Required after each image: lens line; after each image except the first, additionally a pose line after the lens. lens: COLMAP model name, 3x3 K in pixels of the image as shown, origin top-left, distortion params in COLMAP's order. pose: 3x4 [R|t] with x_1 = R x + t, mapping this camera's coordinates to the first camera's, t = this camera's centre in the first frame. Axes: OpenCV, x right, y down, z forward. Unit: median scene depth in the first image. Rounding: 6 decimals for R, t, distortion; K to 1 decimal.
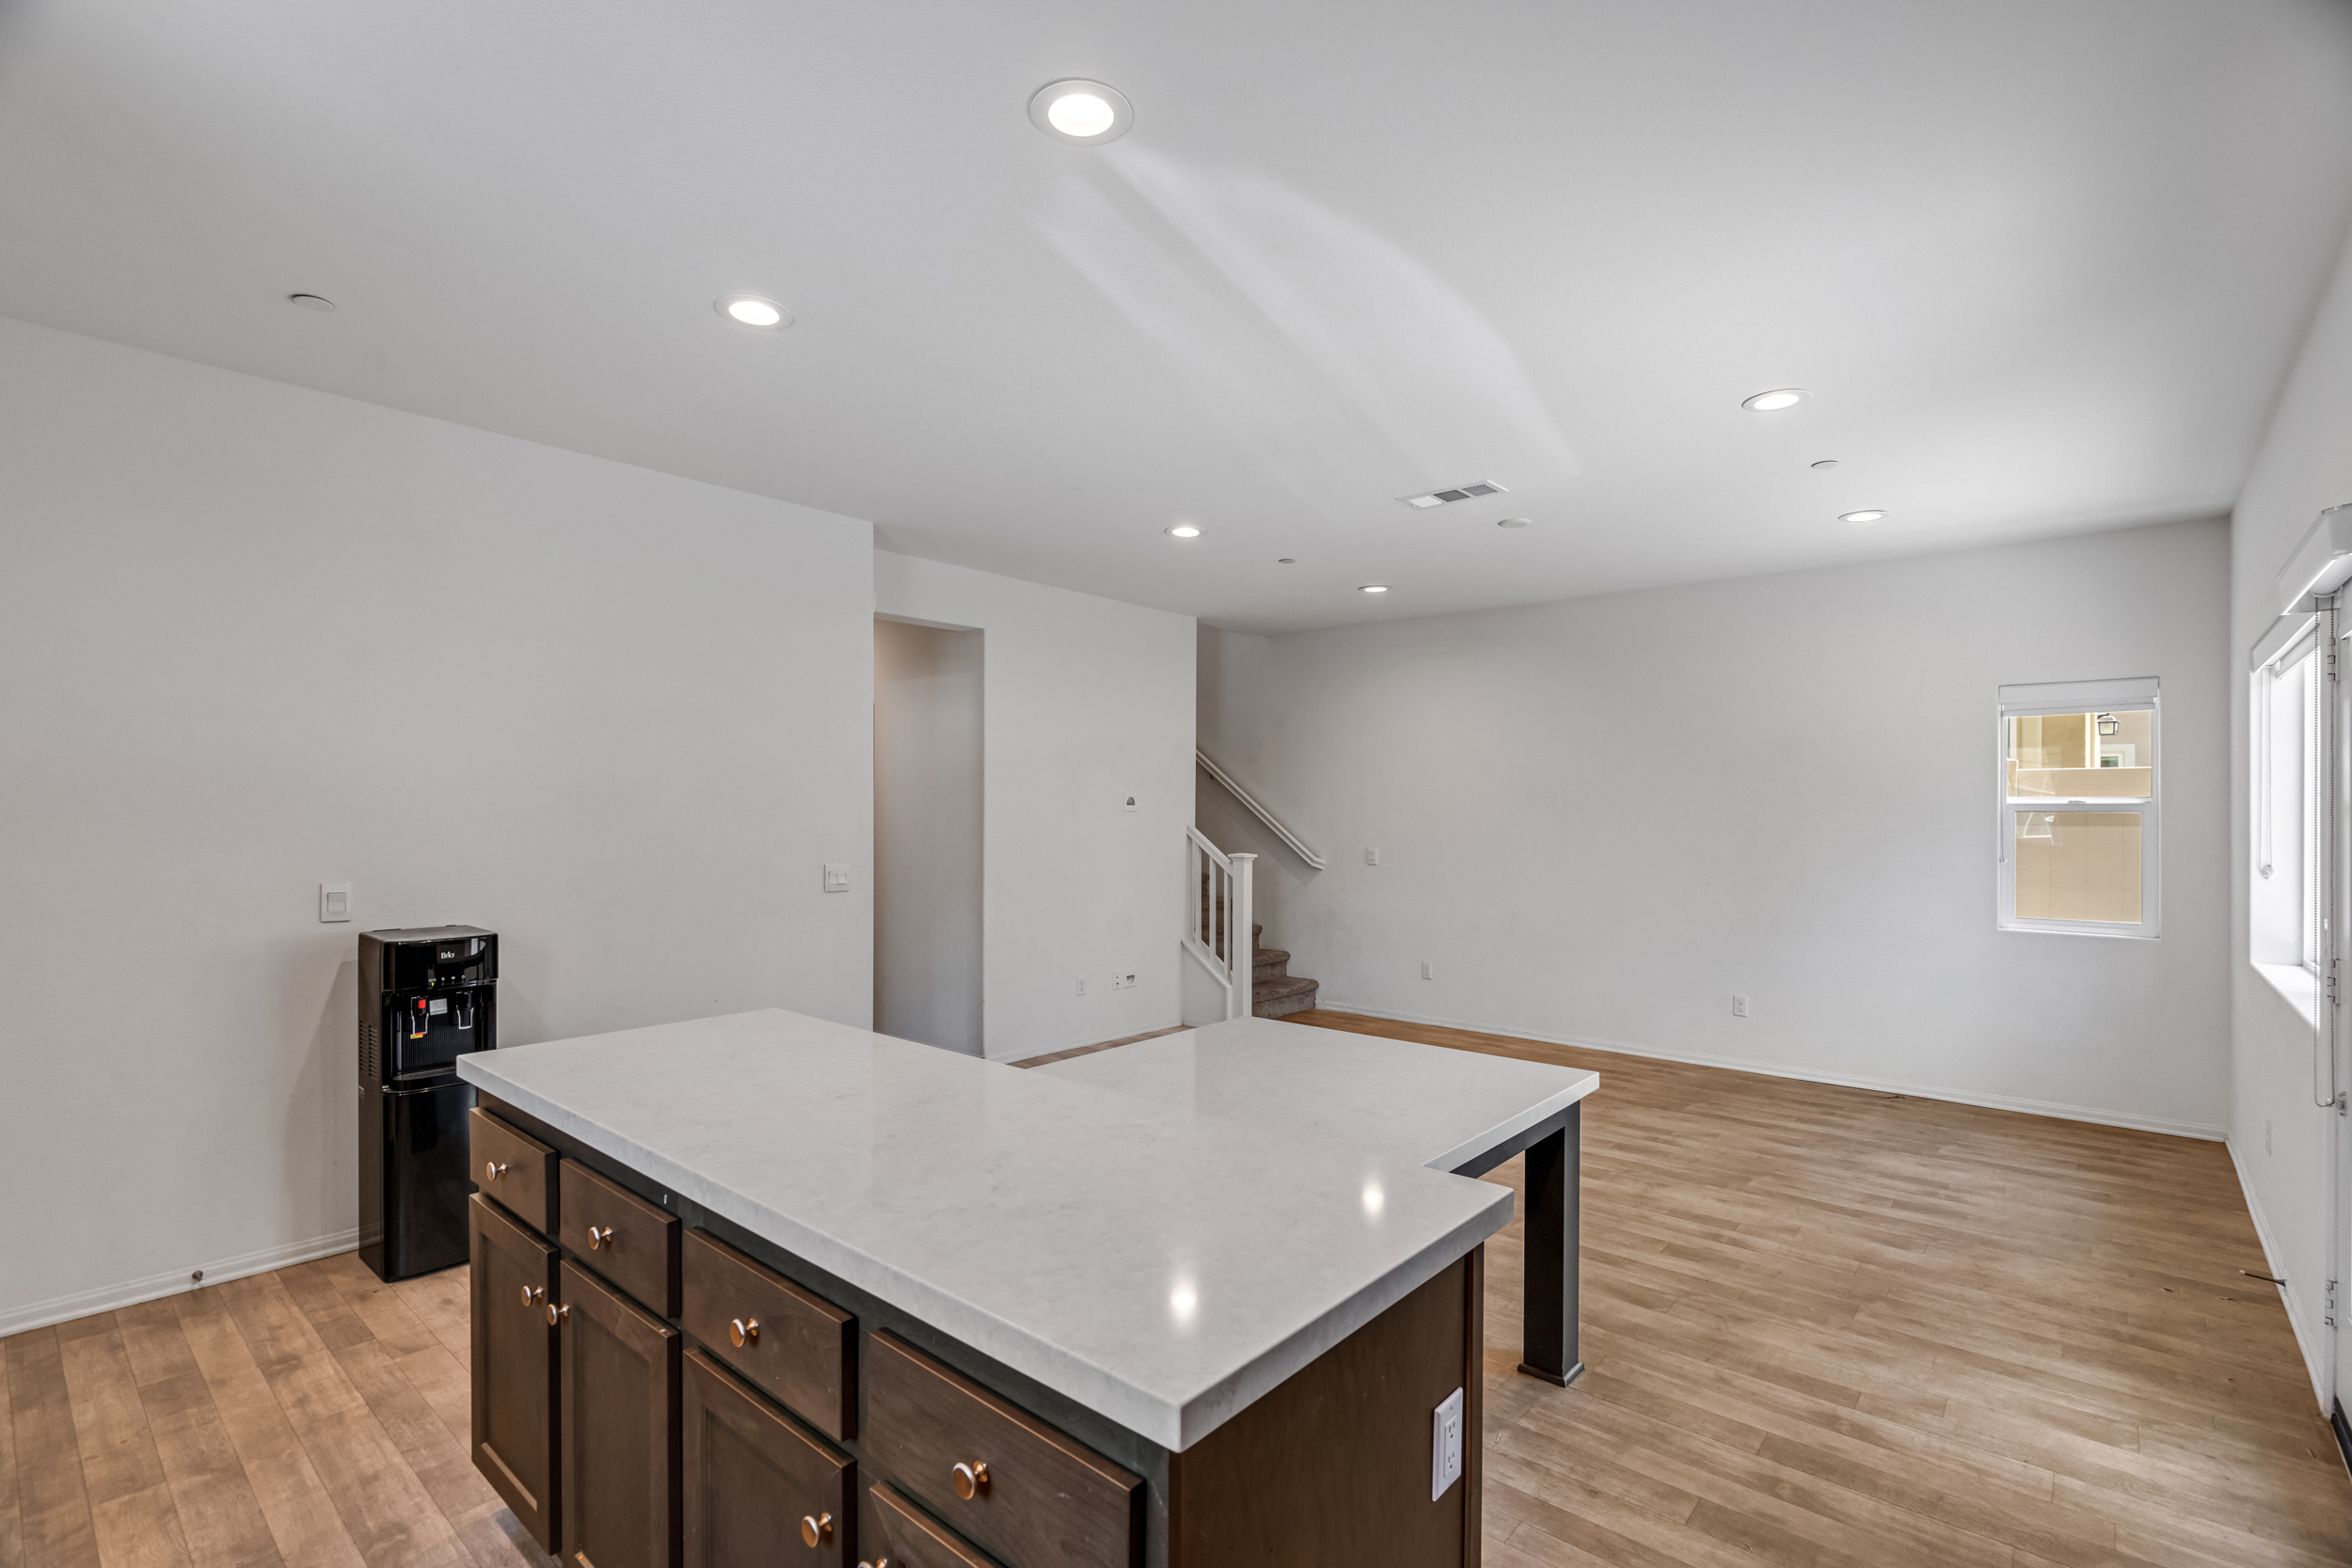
lens RADIAL K [[1068.5, 0, 1168.1], [0, 1068.5, 814.8], [0, 0, 1]] dist [-0.011705, 0.005987]
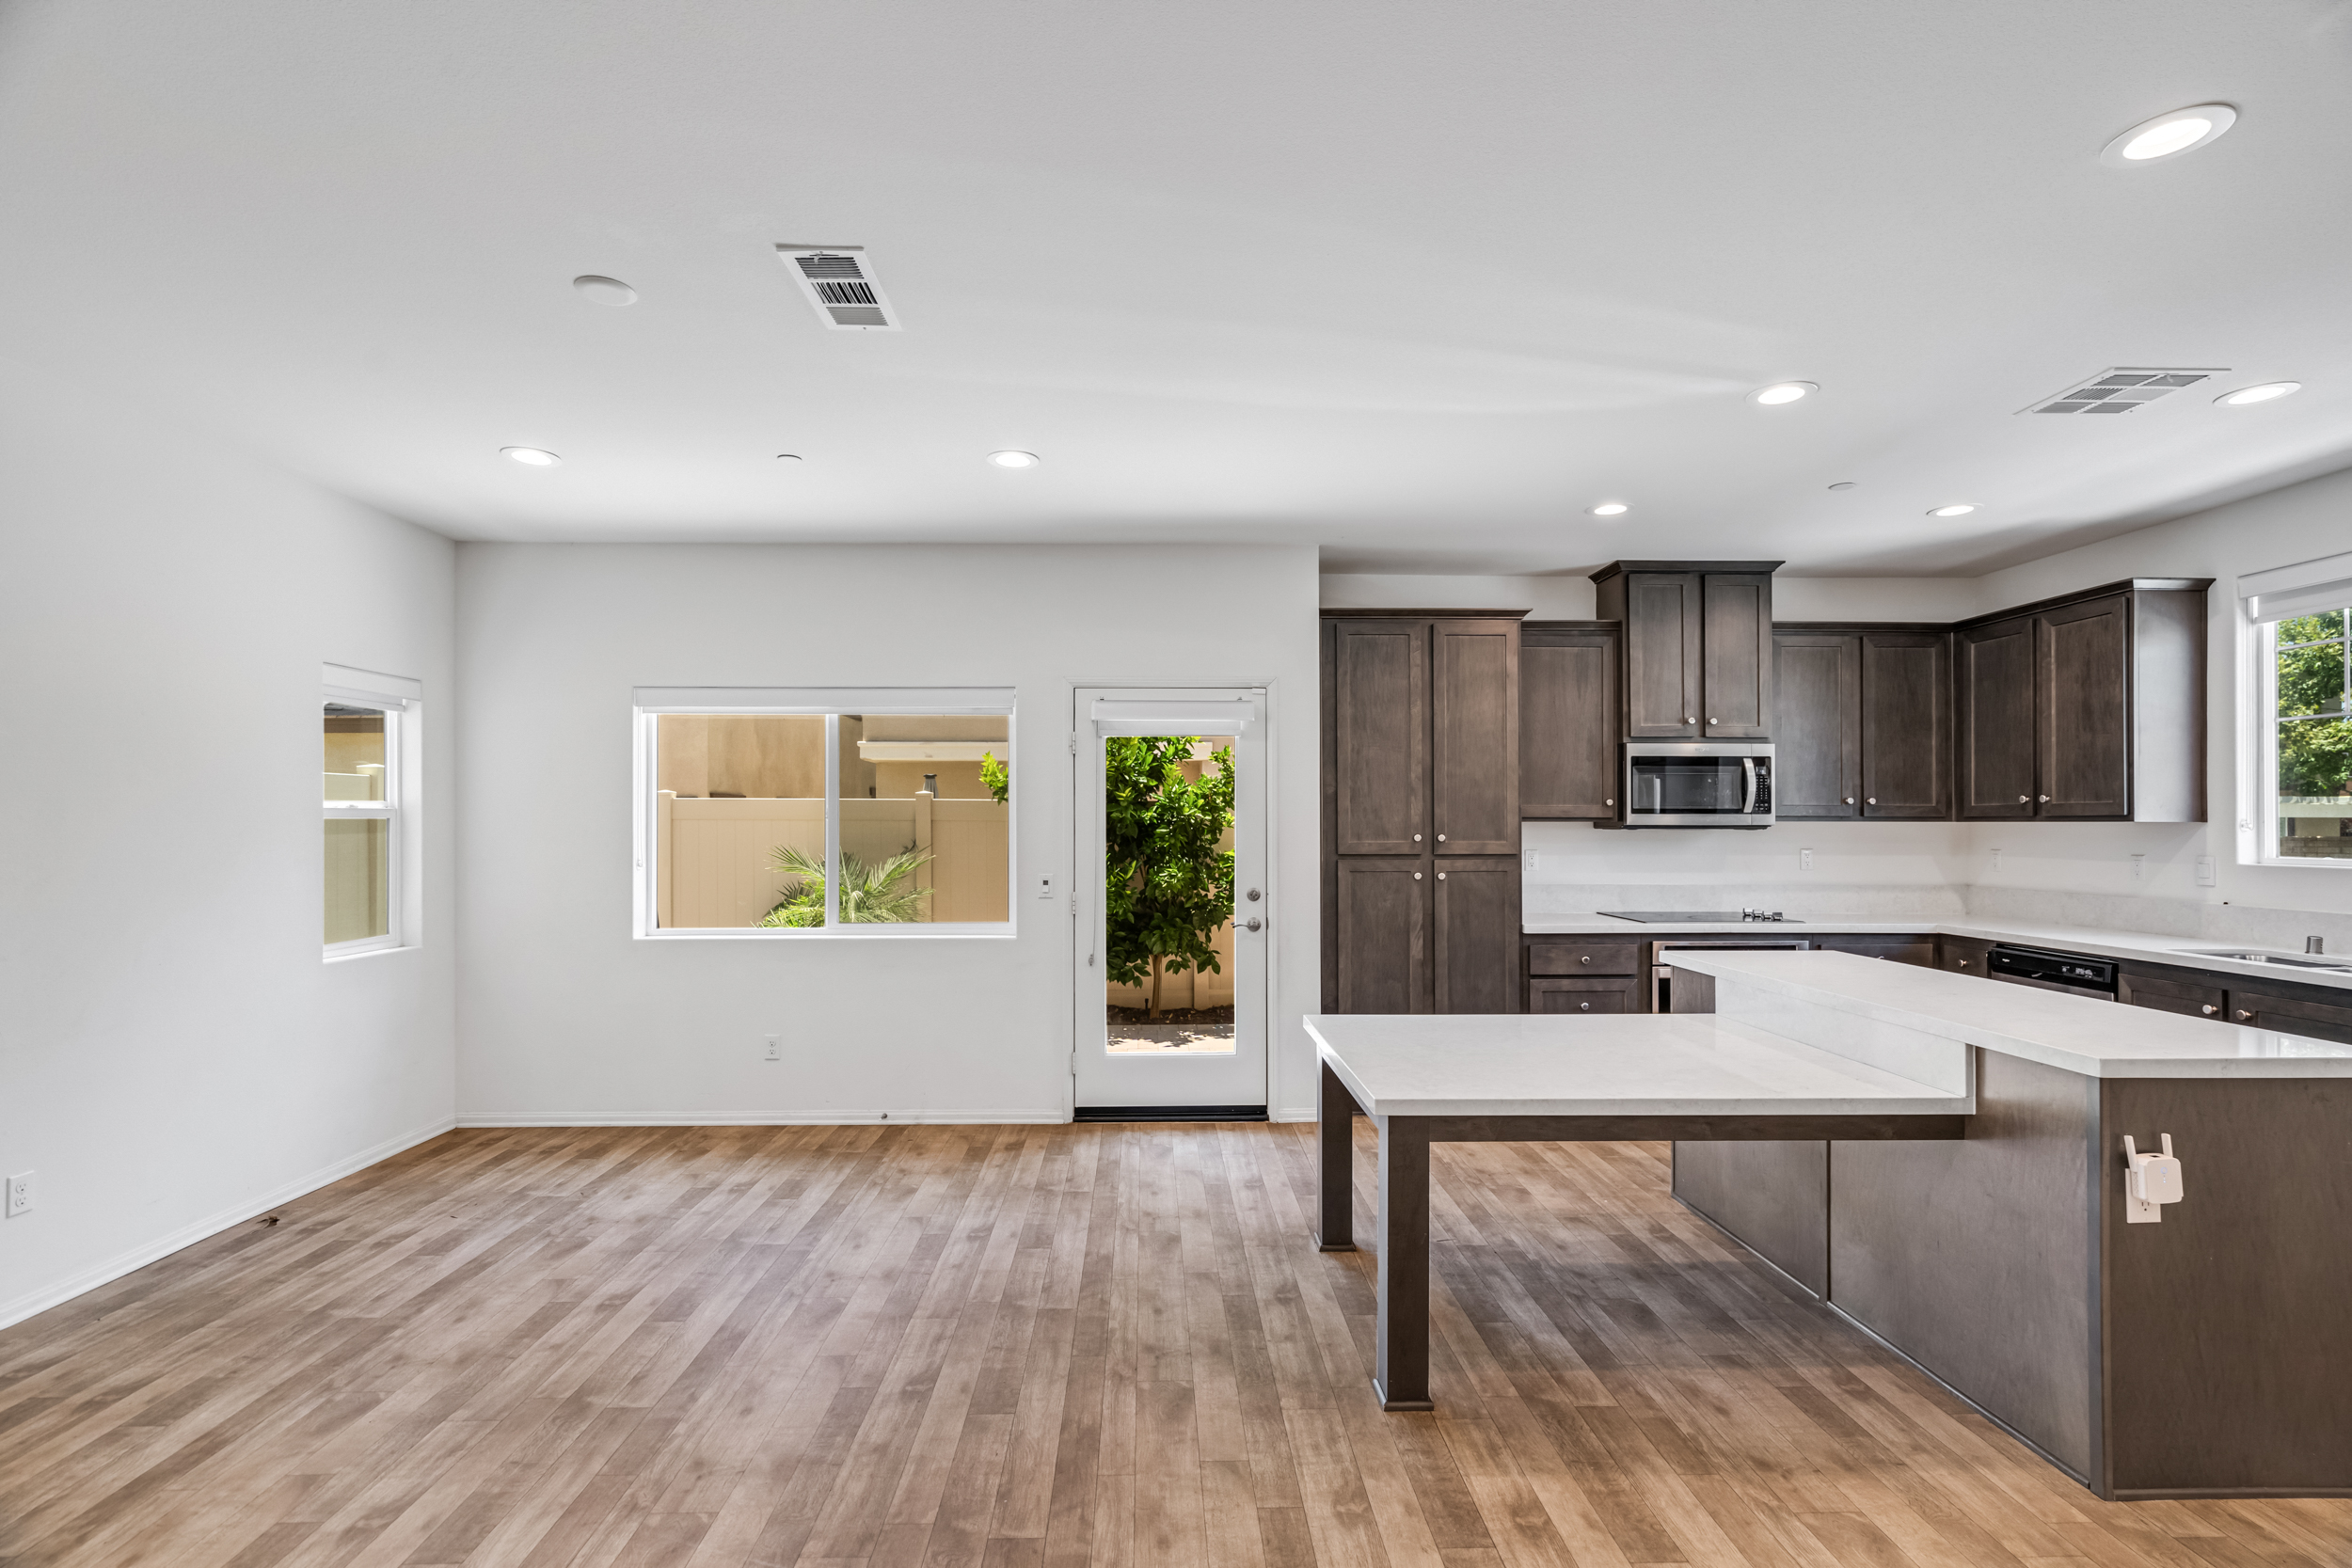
lens RADIAL K [[1071.8, 0, 1167.2], [0, 1071.8, 813.9], [0, 0, 1]] dist [-0.001904, 0.000850]
pose [[-0.676101, 0.001040, 0.736808, -0.440120], [-0.001119, 0.999996, -0.002438, -0.007400], [-0.736808, -0.002473, -0.676097, 1.885364]]
